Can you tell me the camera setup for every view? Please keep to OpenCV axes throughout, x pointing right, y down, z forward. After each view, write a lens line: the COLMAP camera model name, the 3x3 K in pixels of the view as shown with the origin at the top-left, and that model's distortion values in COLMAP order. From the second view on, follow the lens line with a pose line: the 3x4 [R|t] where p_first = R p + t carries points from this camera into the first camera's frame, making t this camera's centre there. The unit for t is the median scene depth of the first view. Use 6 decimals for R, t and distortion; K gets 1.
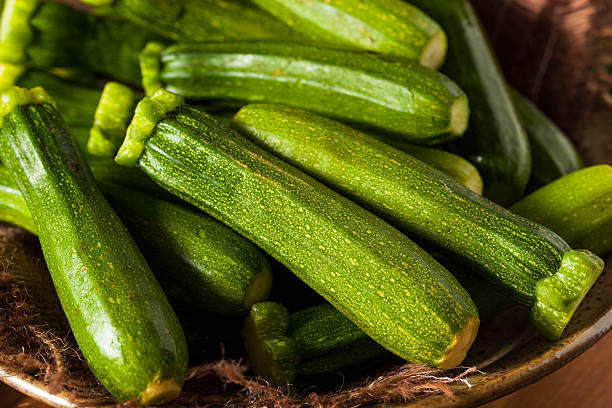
lens RADIAL K [[2158.7, 0, 306.0], [0, 2158.7, 204.0], [0, 0, 1]] dist [0.025876, 2.287781]
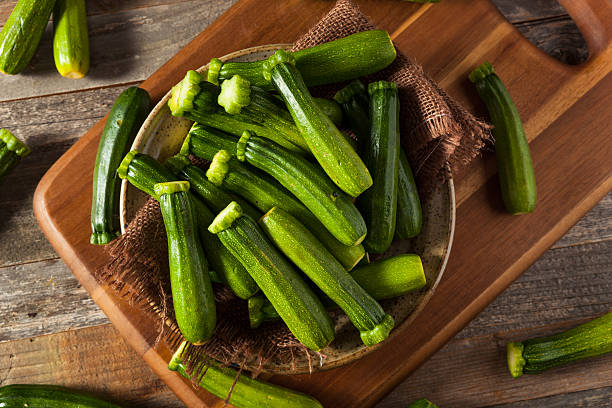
lens RADIAL K [[1177.5, 0, 306.0], [0, 1177.5, 204.0], [0, 0, 1]] dist [0.323749, 0.196056]
pose [[0.960888, 0.274606, 0.035866, -0.040181], [-0.216896, 0.665695, 0.714007, -0.978815], [0.172195, -0.693860, 0.699219, 0.156082]]
